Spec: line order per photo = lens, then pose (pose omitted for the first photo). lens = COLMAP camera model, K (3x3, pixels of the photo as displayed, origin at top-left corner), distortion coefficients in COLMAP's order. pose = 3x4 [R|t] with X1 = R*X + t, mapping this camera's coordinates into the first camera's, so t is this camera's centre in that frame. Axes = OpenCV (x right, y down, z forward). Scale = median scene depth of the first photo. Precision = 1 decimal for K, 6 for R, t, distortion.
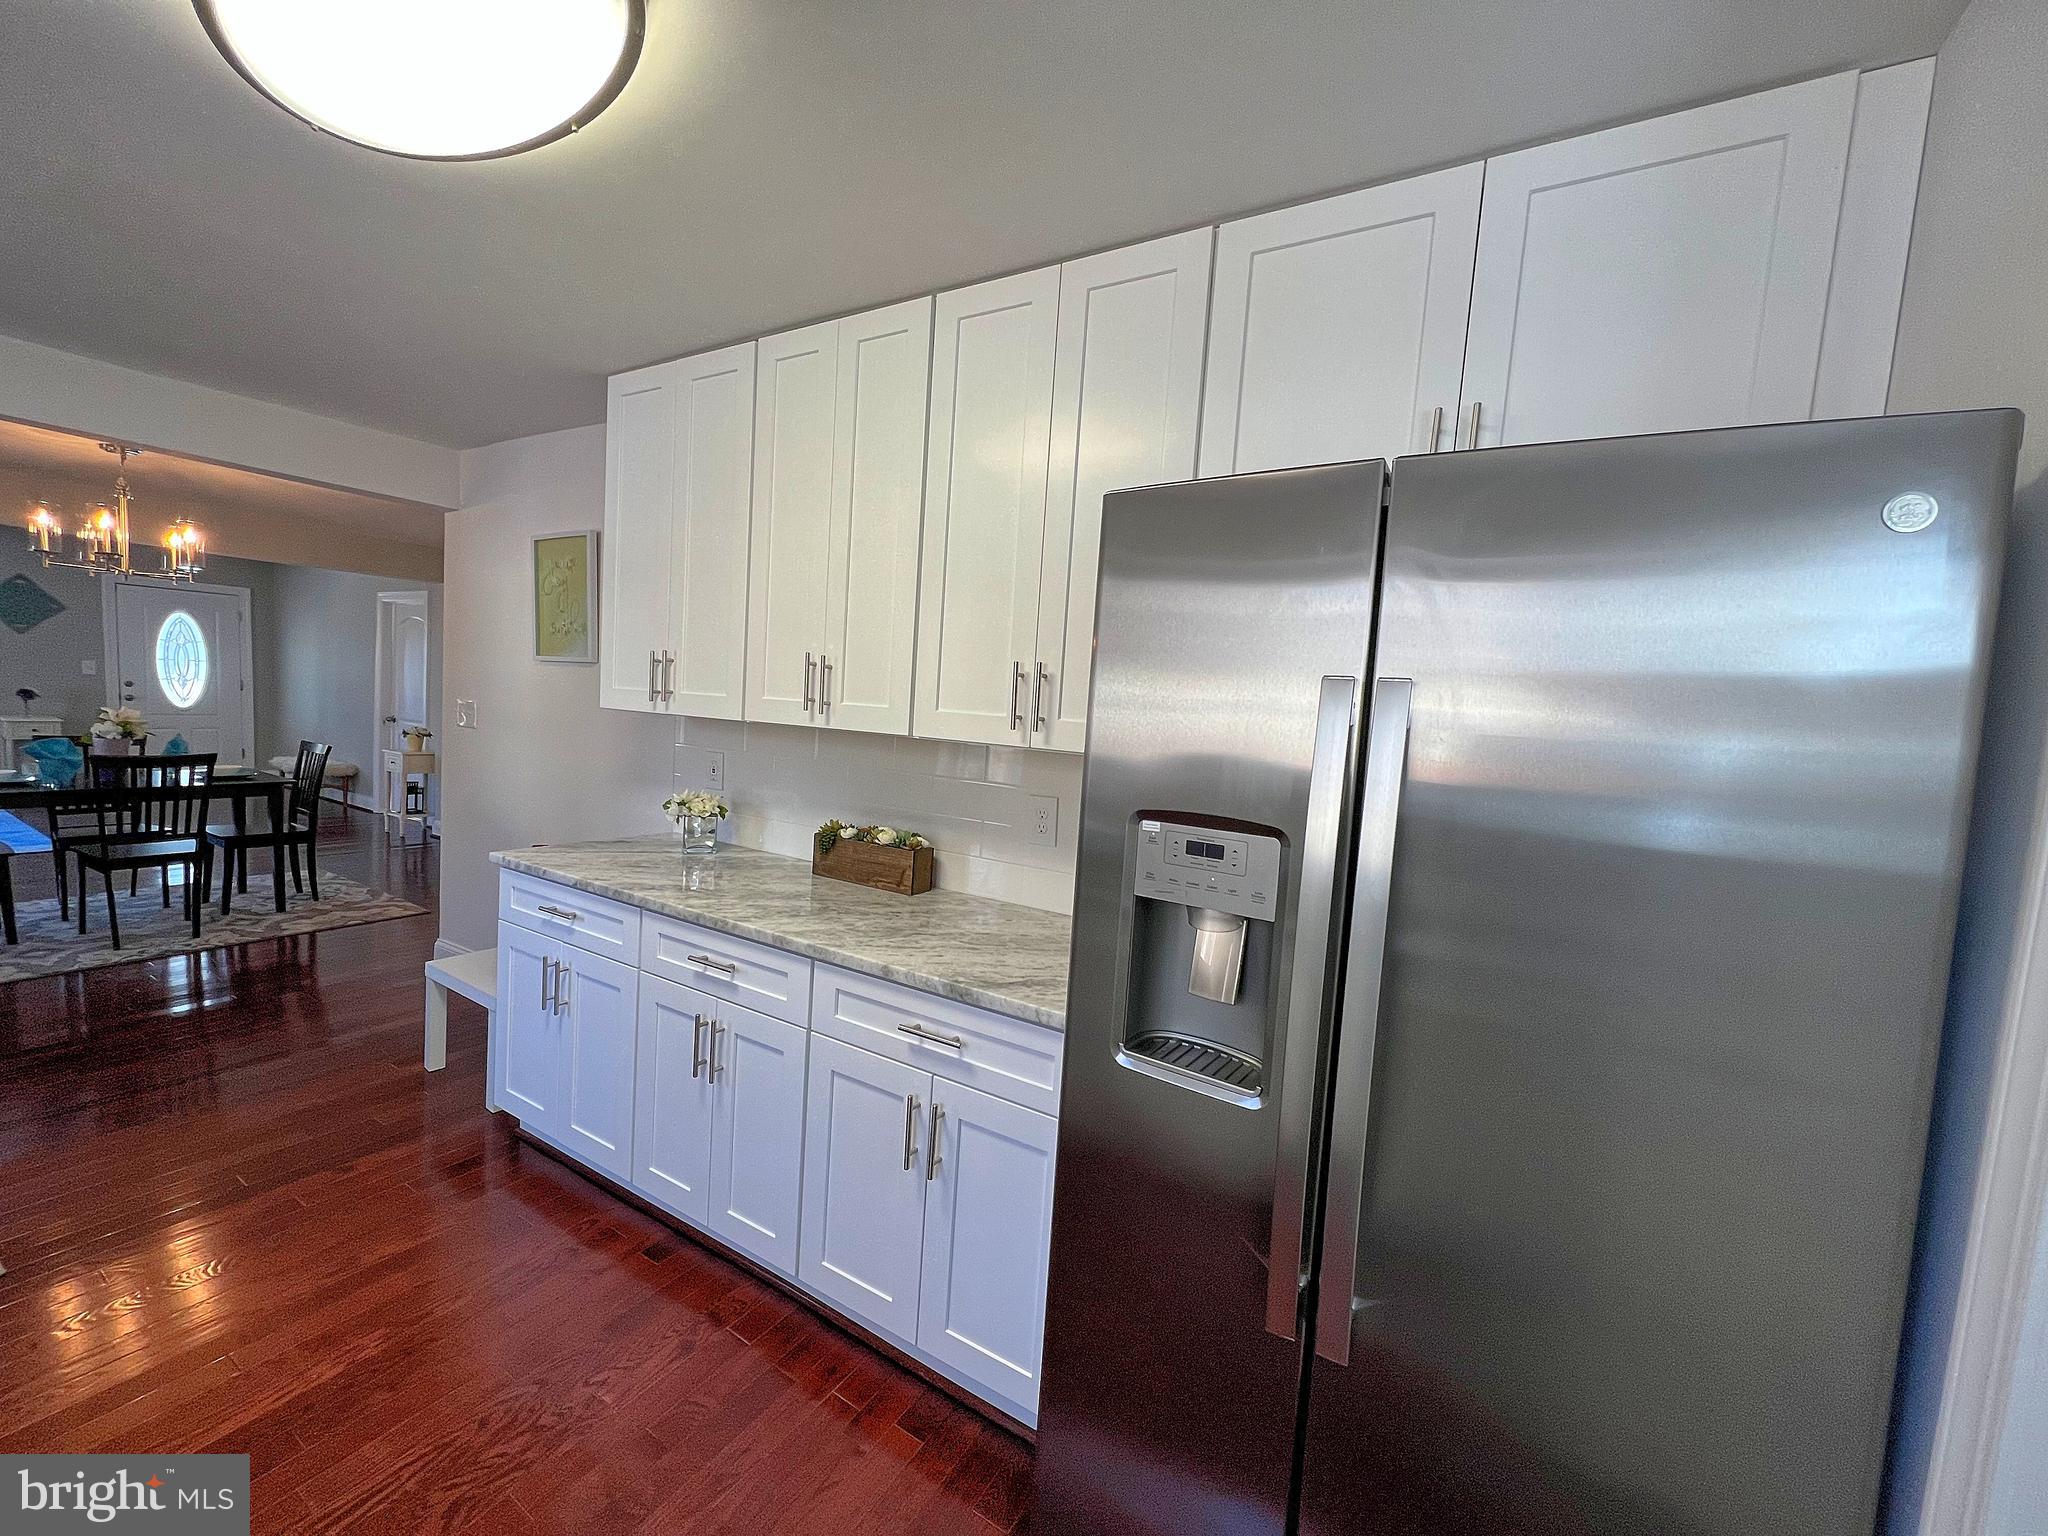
lens RADIAL K [[813.2, 0, 1015.3], [0, 813.2, 767.2], [0, 0, 1]] dist [-0.000285, -0.000416]
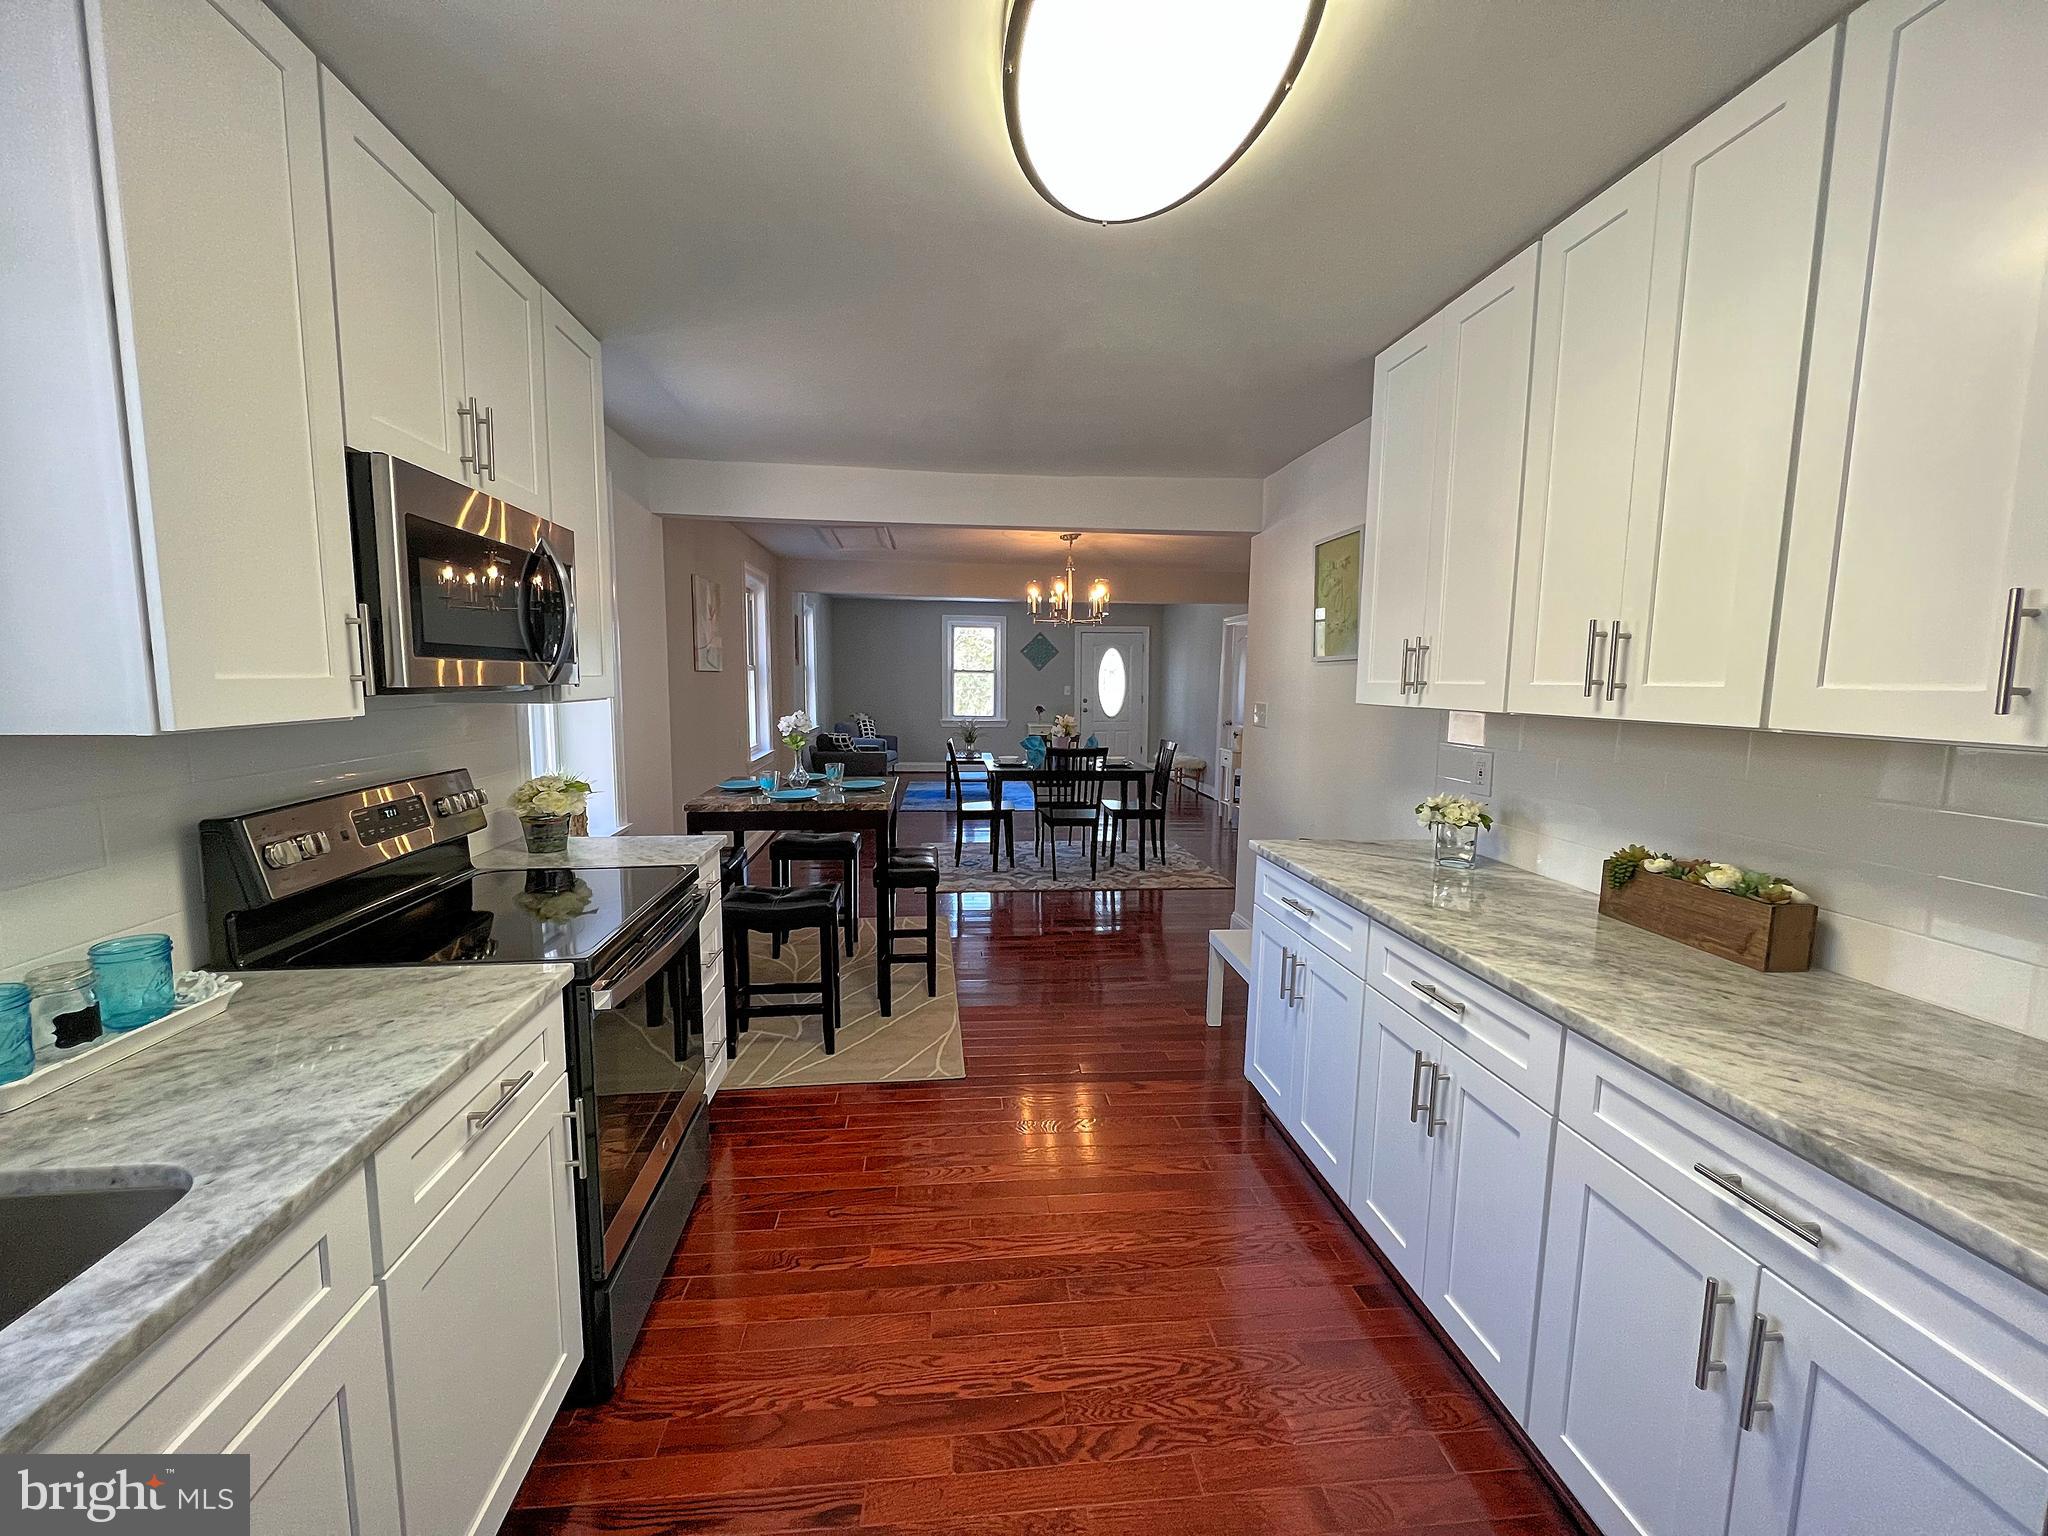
lens RADIAL K [[813.2, 0, 1014.5], [0, 813.2, 764.8], [0, 0, 1]] dist [-0.000285, -0.000416]
pose [[0.594034, 0.030561, -0.803859, 0.035129], [-0.036750, 0.999266, 0.010833, 0.005148], [0.803600, 0.023107, 0.594721, 0.113914]]
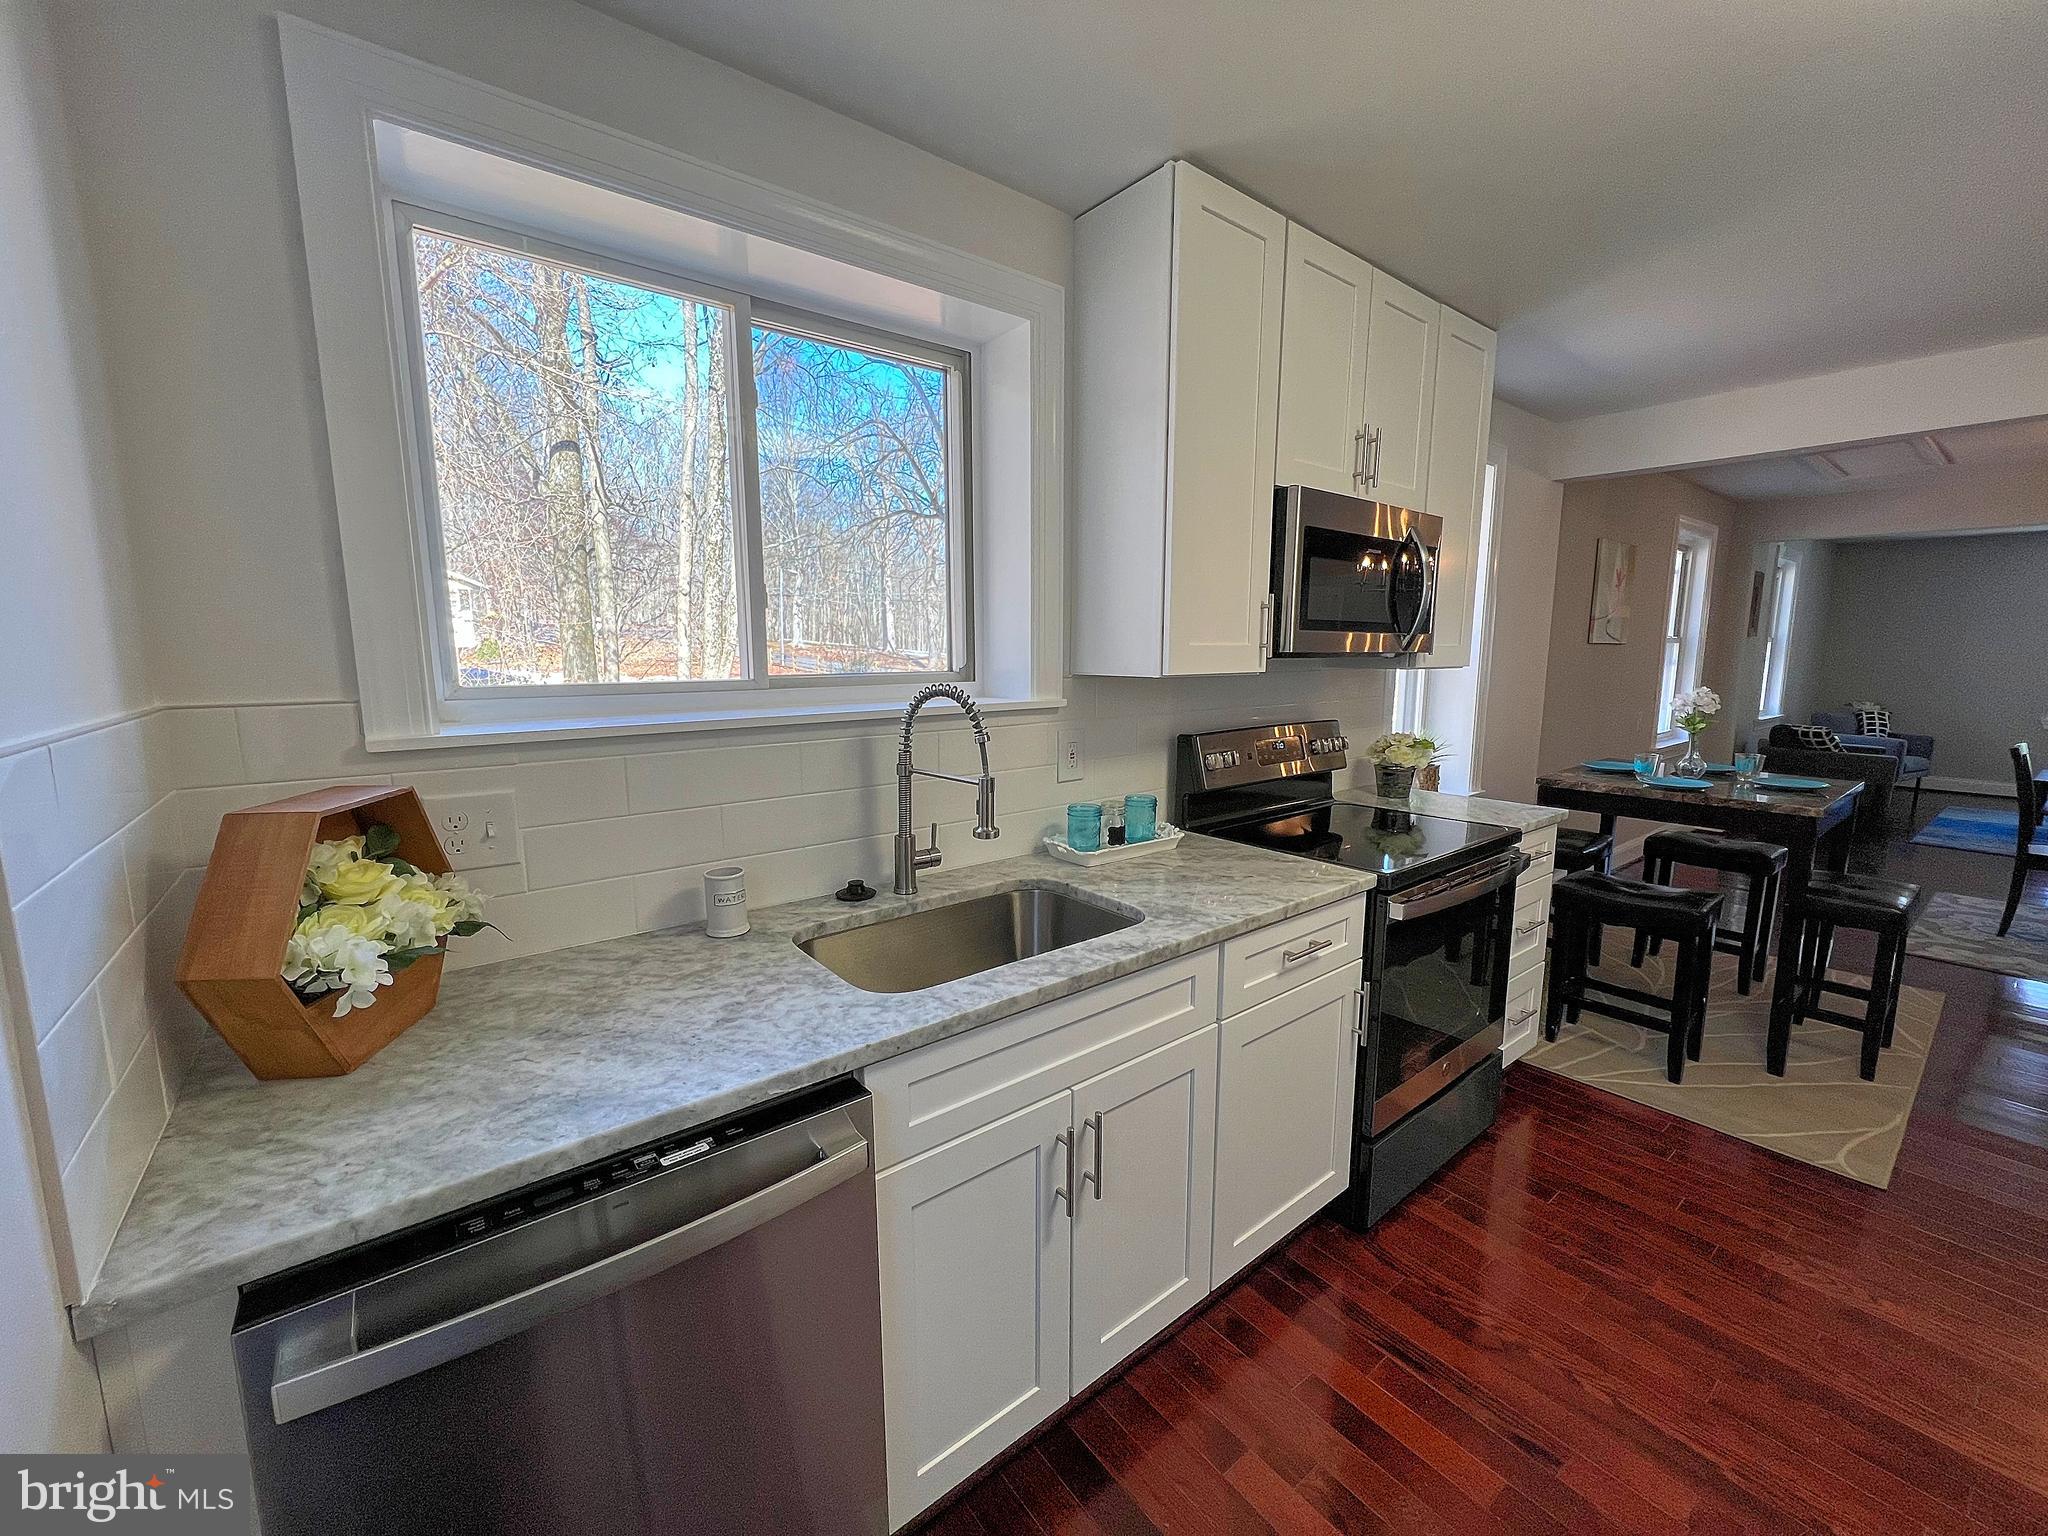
lens RADIAL K [[813.2, 0, 1019.1], [0, 813.2, 769.7], [0, 0, 1]] dist [-0.000285, -0.000416]
pose [[-0.367383, 0.074039, -0.927118, 0.184915], [-0.098198, 0.988167, 0.117827, 0.020425], [0.924871, 0.134329, -0.355765, 0.166547]]
